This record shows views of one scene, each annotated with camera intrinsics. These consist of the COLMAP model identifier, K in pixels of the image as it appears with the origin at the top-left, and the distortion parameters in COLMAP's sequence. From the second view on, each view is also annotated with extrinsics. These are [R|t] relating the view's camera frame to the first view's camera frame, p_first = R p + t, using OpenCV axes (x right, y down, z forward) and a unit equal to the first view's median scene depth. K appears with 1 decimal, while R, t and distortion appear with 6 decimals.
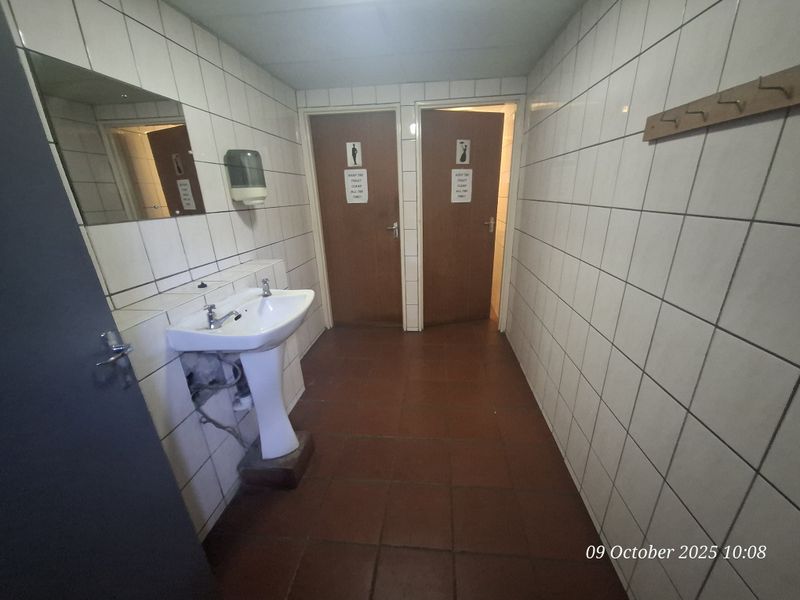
lens RADIAL K [[314.8, 0, 402.4], [0, 314.8, 301.3], [0, 0, 1]] dist [-0.008167, 0.000534]
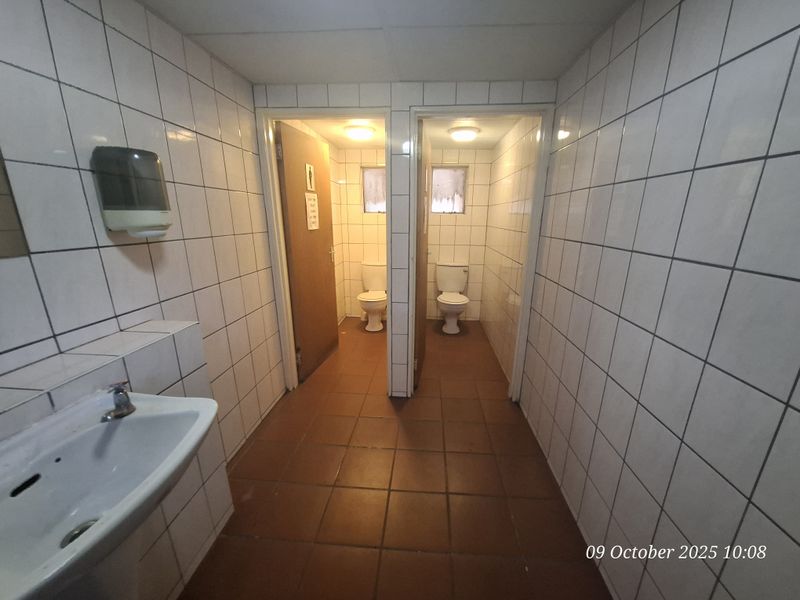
lens RADIAL K [[314.8, 0, 400.8], [0, 314.8, 302.6], [0, 0, 1]] dist [-0.008167, 0.000534]
pose [[0.999030, 0.029020, 0.033112, 0.006097], [-0.026679, 0.997255, -0.069072, -0.135785], [-0.035026, 0.068121, 0.997062, 0.341705]]
